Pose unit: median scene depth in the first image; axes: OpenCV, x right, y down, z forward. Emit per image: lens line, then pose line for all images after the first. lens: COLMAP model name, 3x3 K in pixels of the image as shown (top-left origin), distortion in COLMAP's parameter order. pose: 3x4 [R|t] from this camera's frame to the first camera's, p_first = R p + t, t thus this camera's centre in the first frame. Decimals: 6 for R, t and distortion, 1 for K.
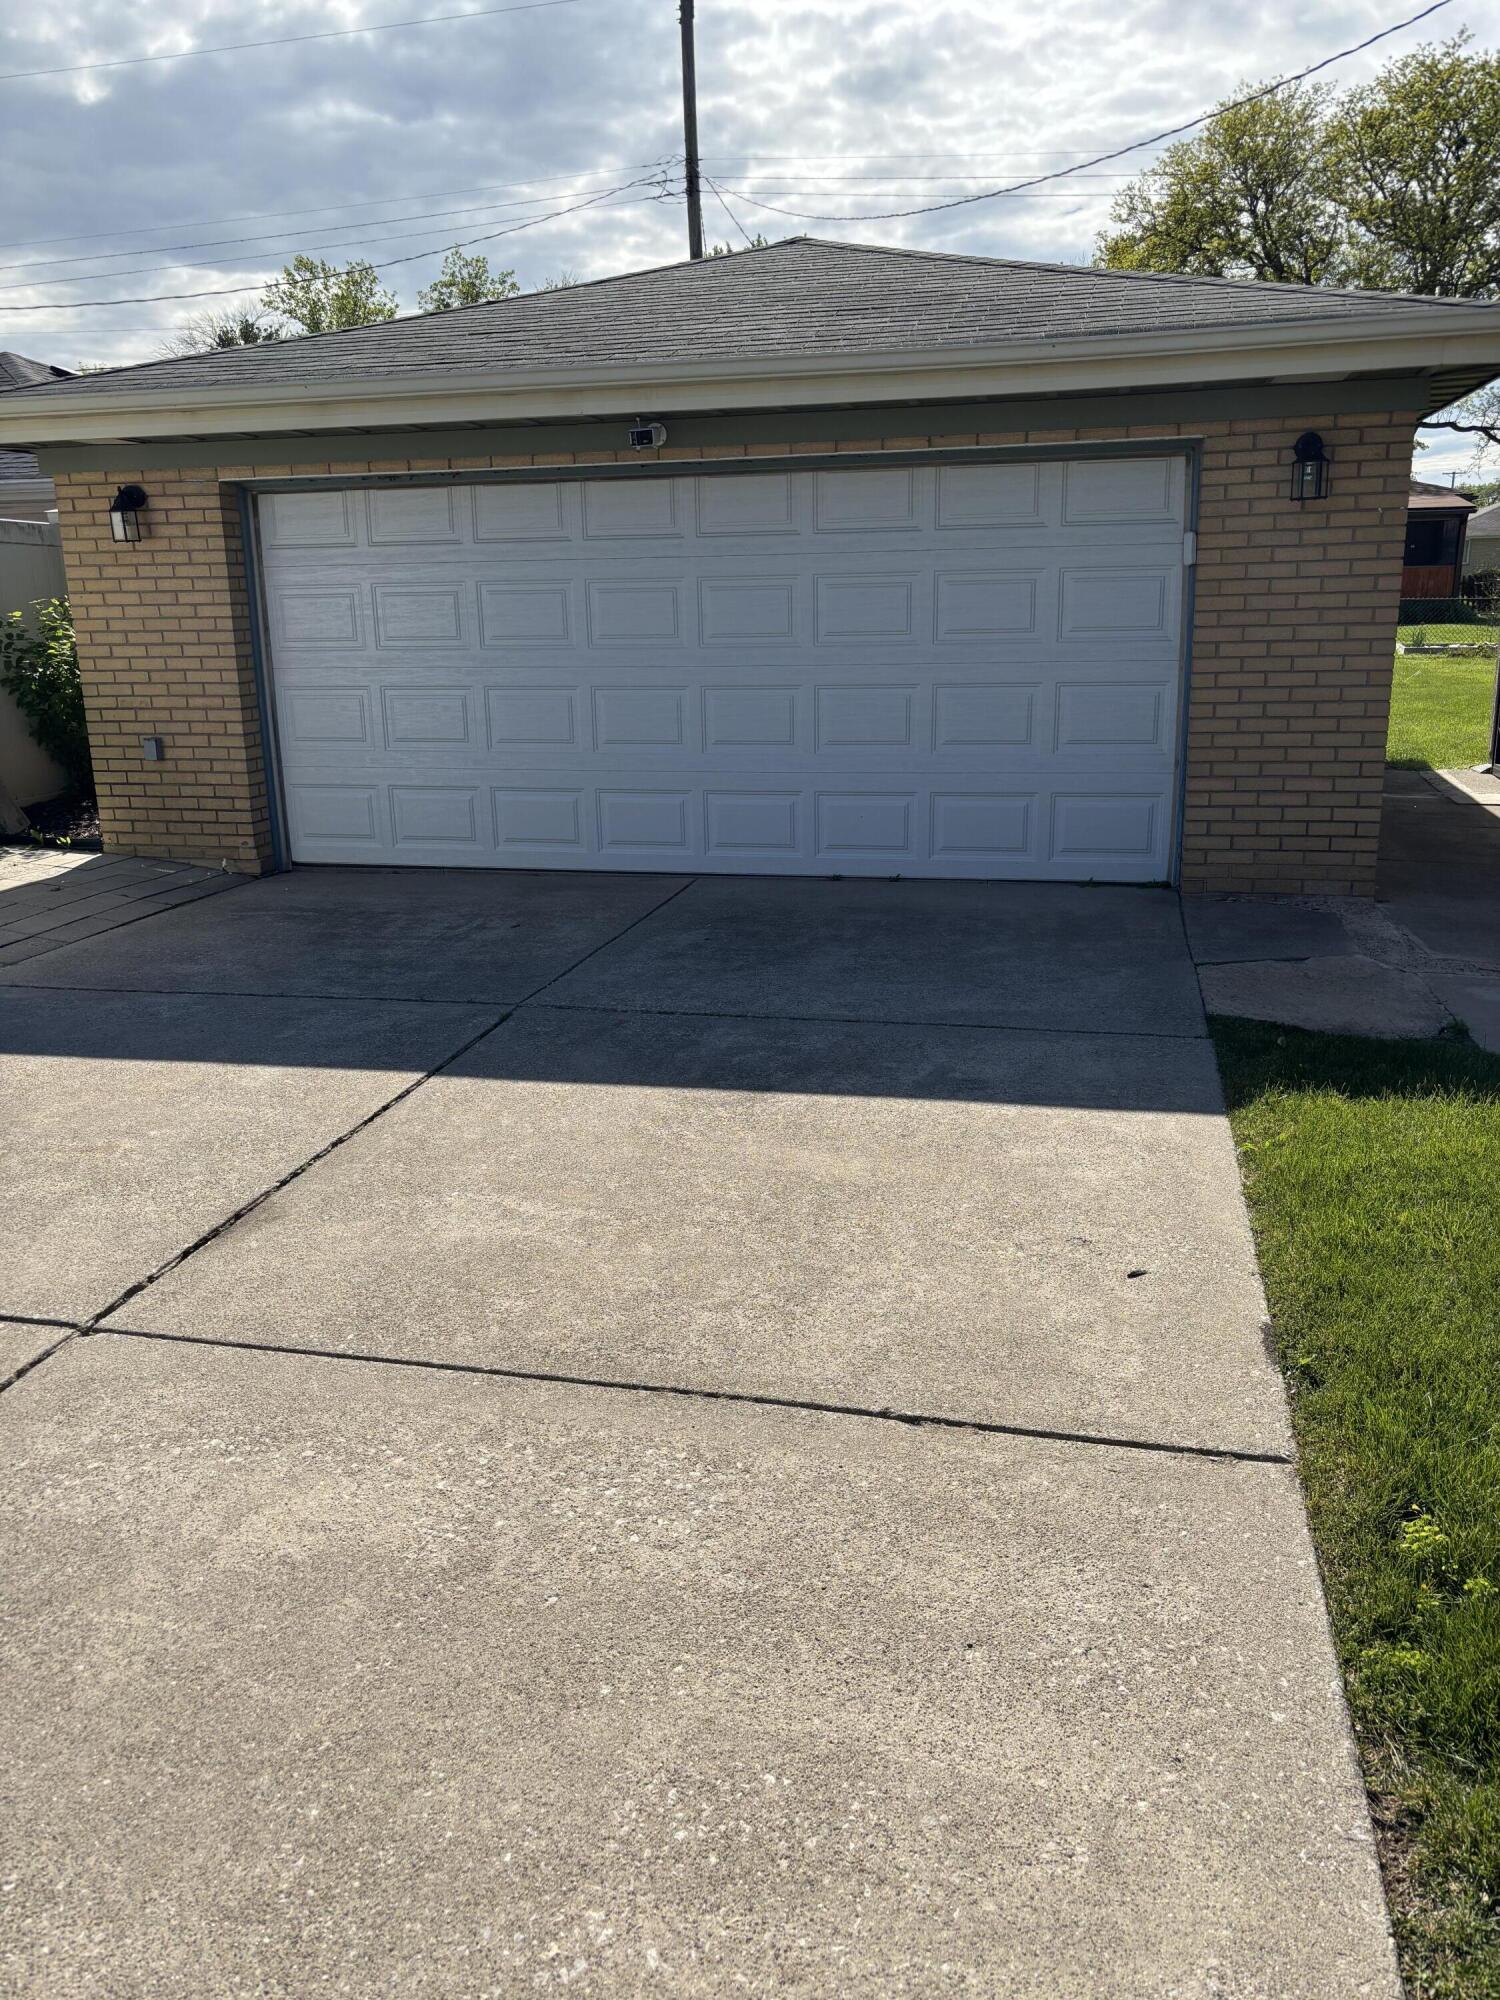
lens RADIAL K [[1499.0, 0, 752.1], [0, 1499.0, 983.2], [0, 0, 1]] dist [0.047335, -0.004709]
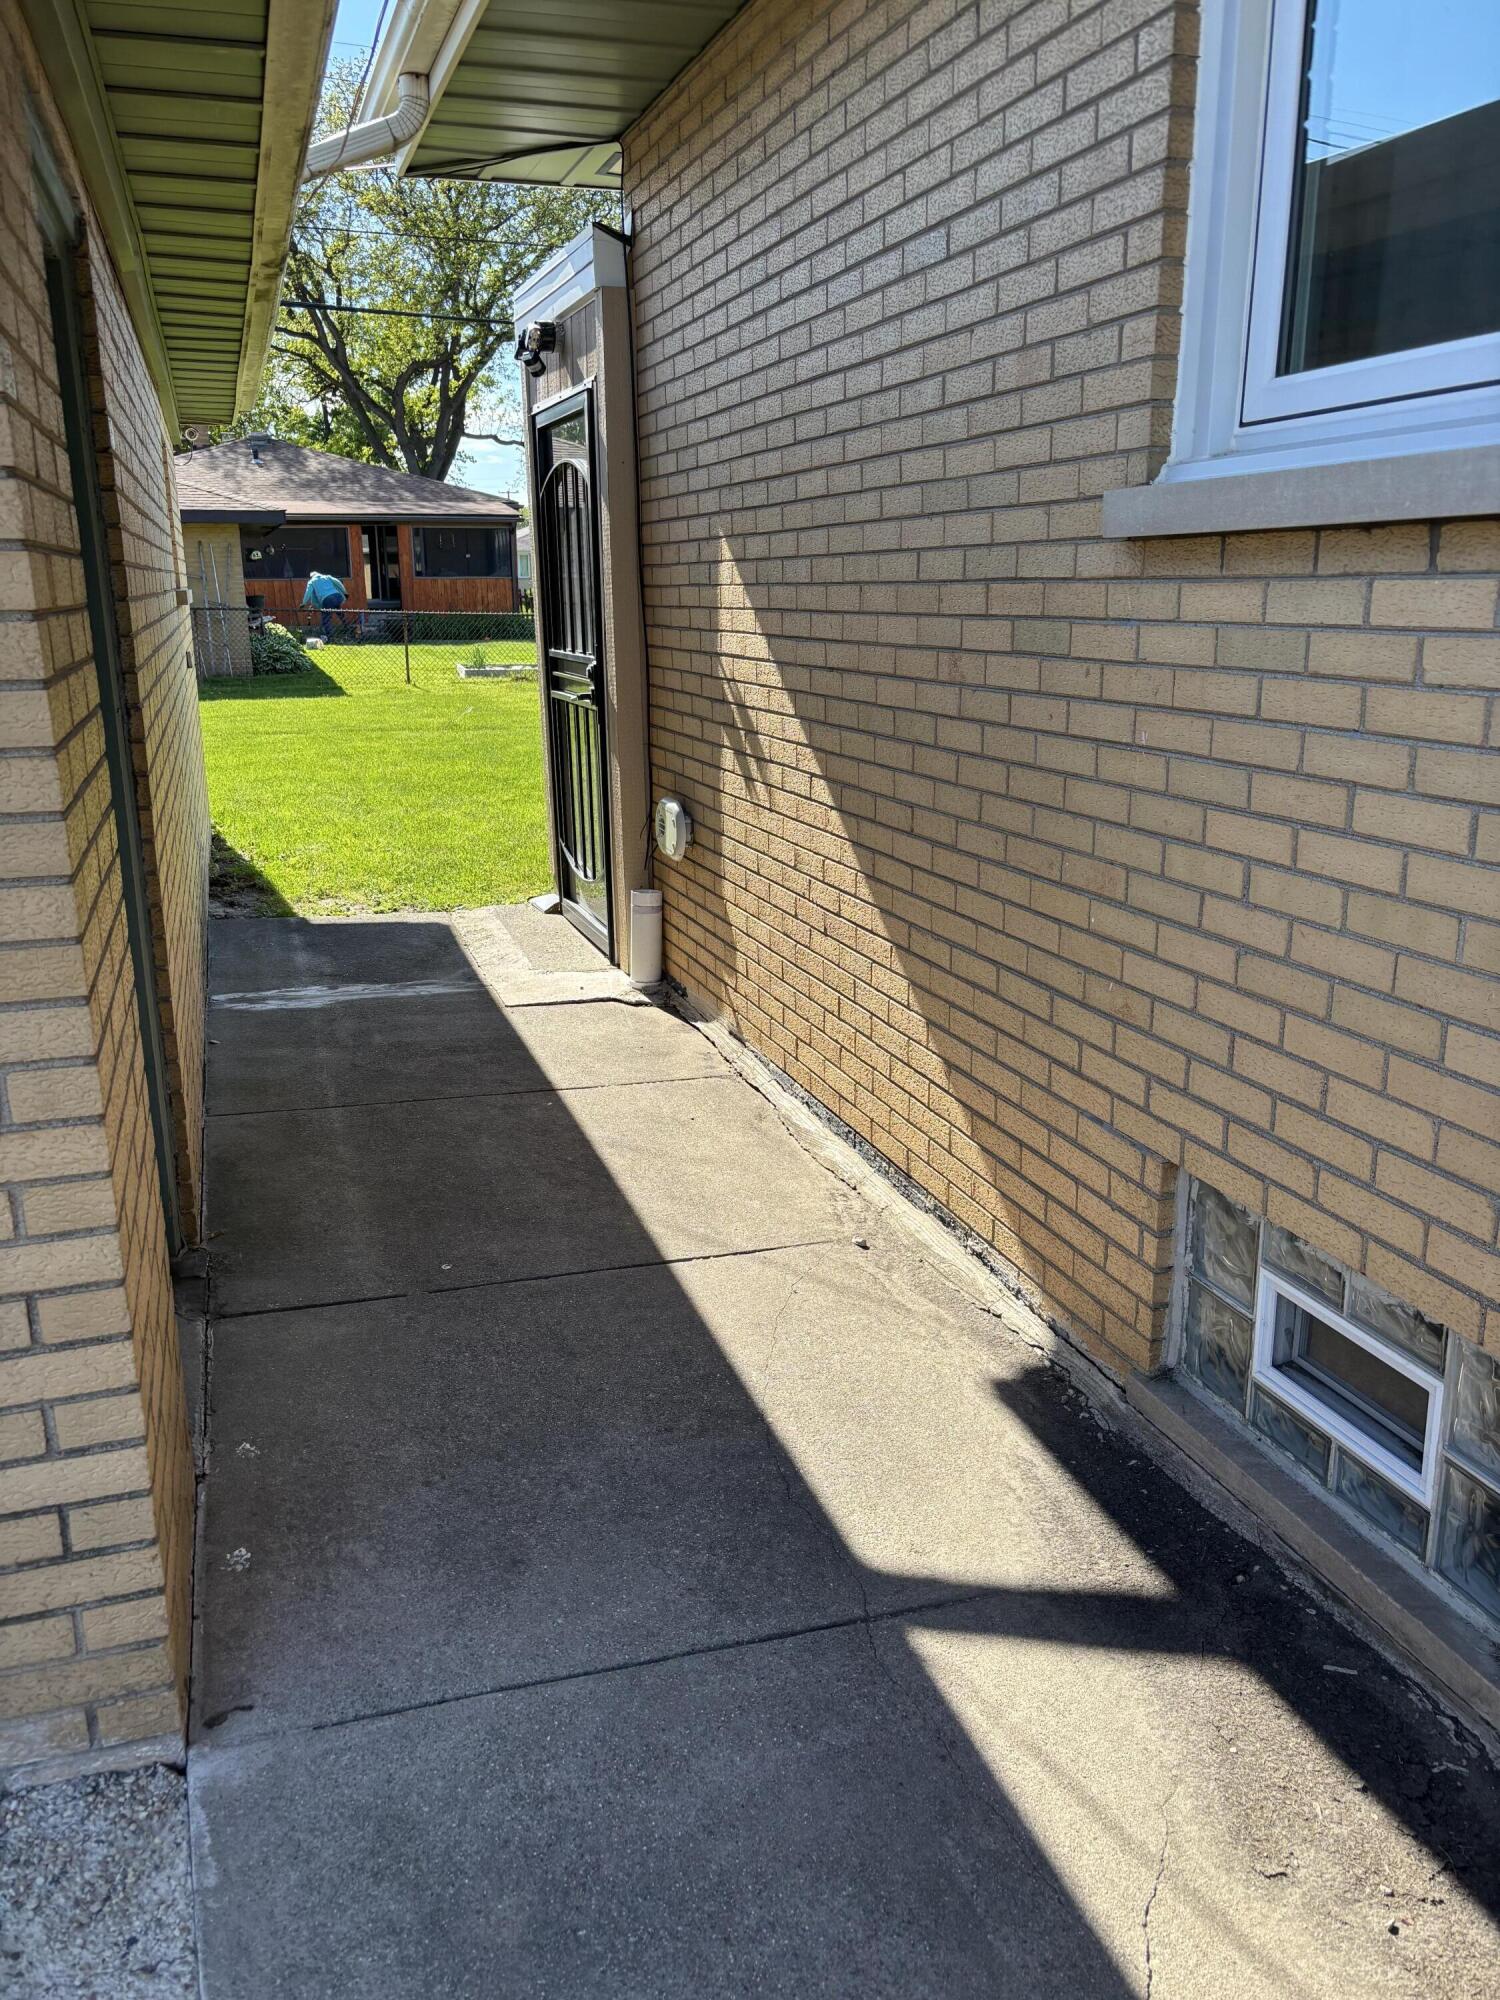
lens RADIAL K [[1499.0, 0, 752.1], [0, 1499.0, 983.2], [0, 0, 1]] dist [0.047335, -0.004709]
pose [[0.844696, -0.121334, 0.521312, 0.323198], [0.123817, 0.991845, 0.030225, -0.161818], [-0.520728, 0.039017, 0.852831, 0.617230]]
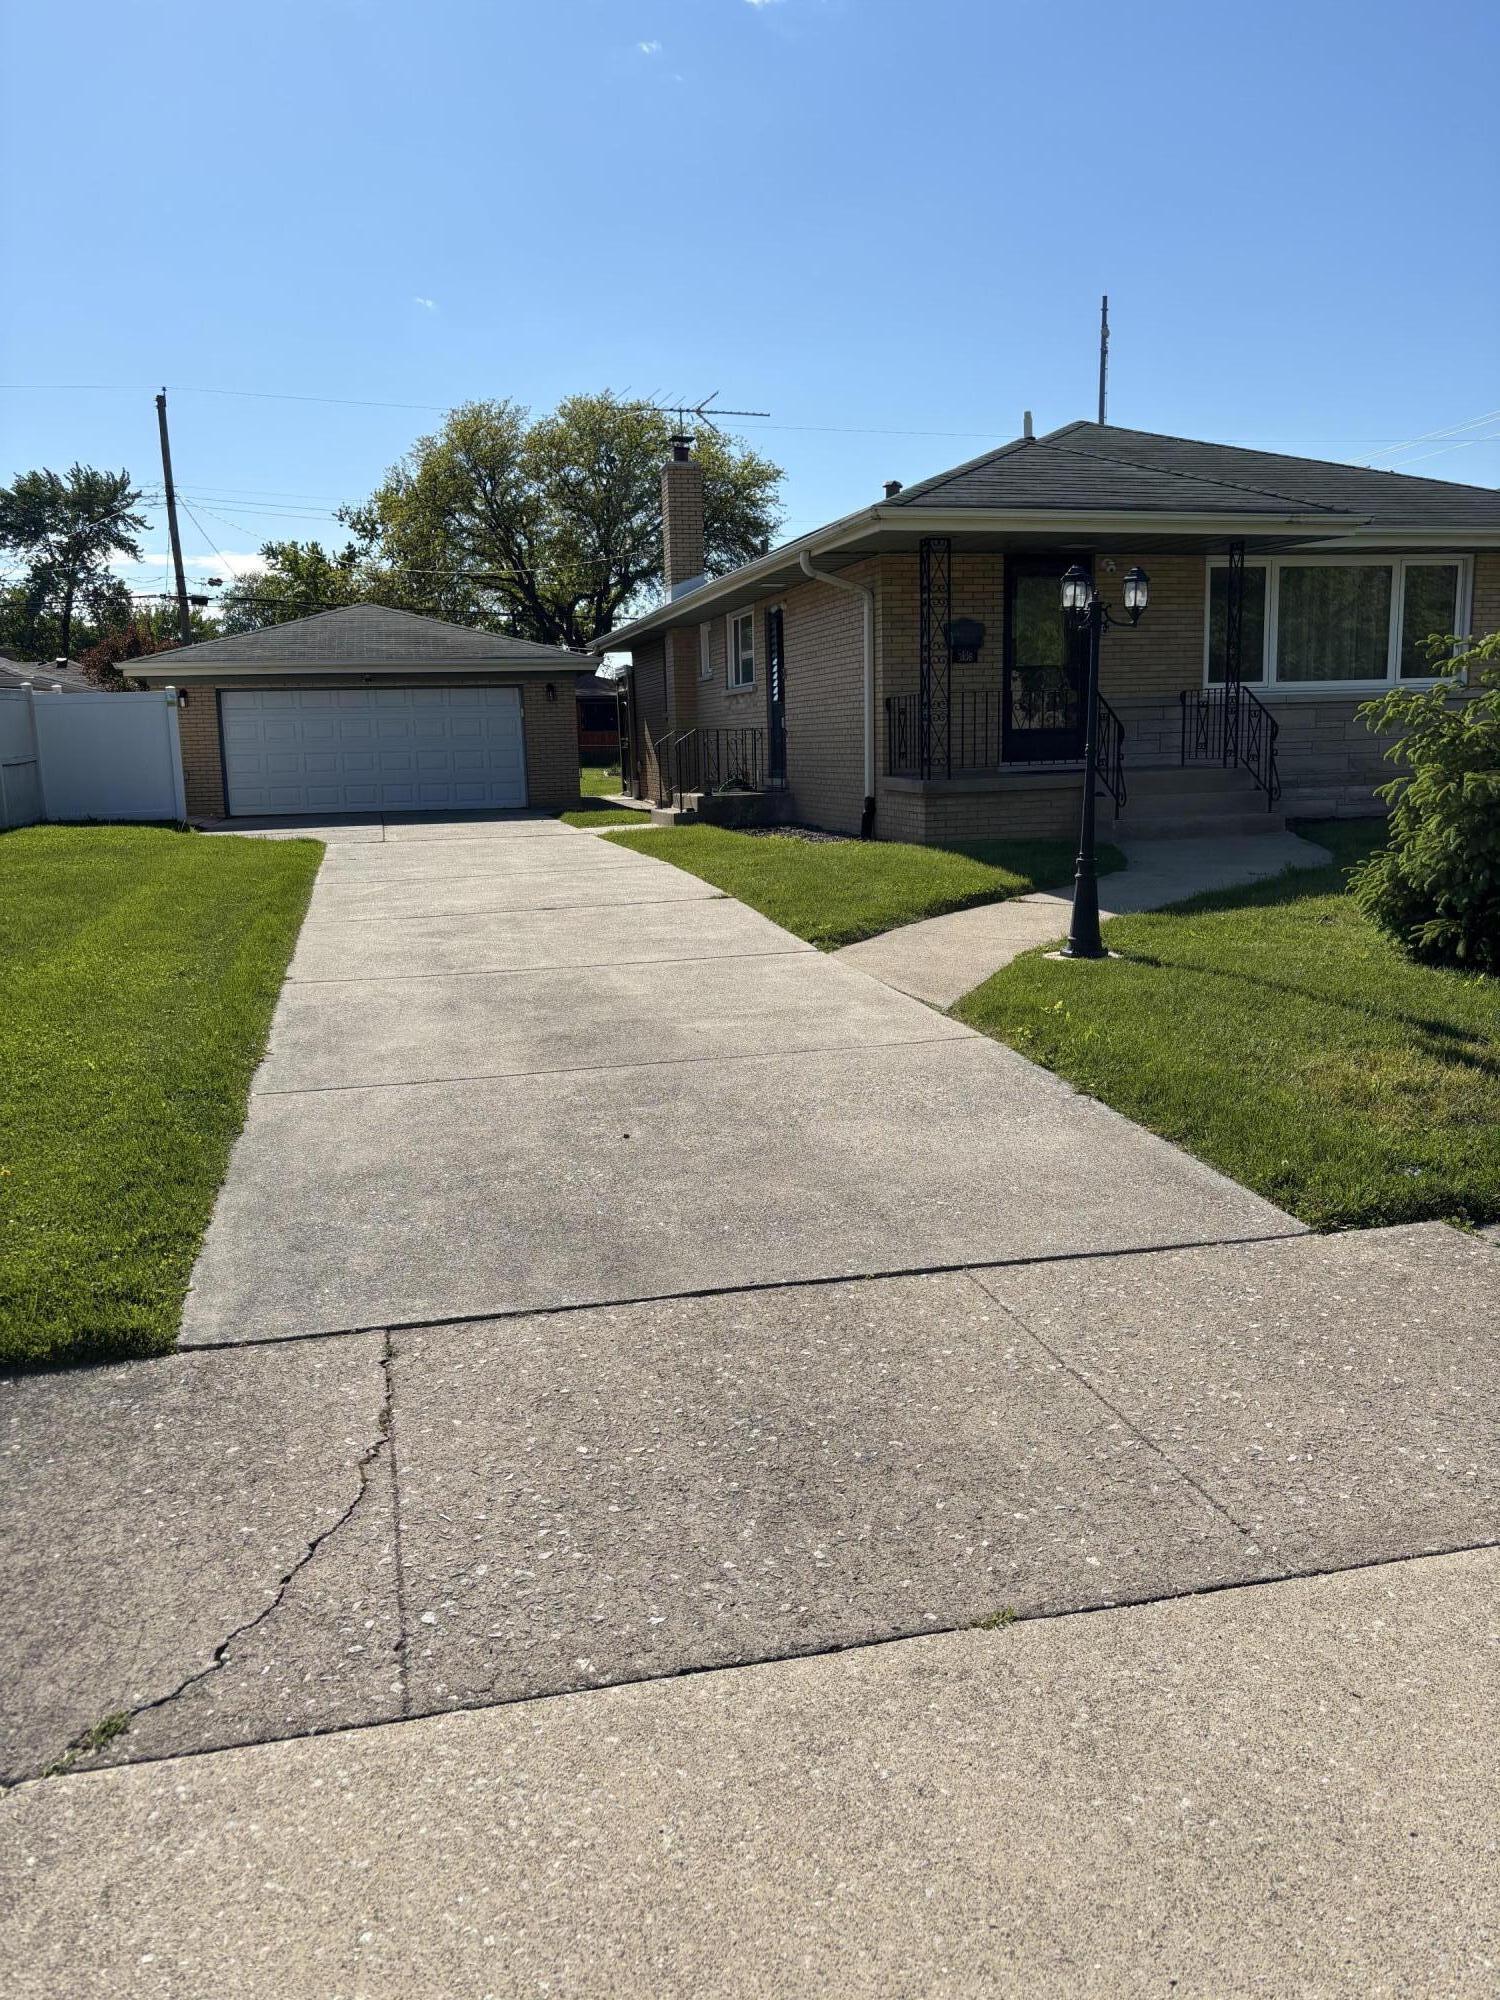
lens RADIAL K [[1515.9, 0, 740.5], [0, 1515.9, 994.4], [0, 0, 1]] dist [0.051922, -0.049655]
pose [[0.894338, -0.072600, 0.441461, -0.786620], [0.117758, 0.990151, -0.075726, 0.628214], [-0.431616, 0.119710, 0.894079, -2.101085]]
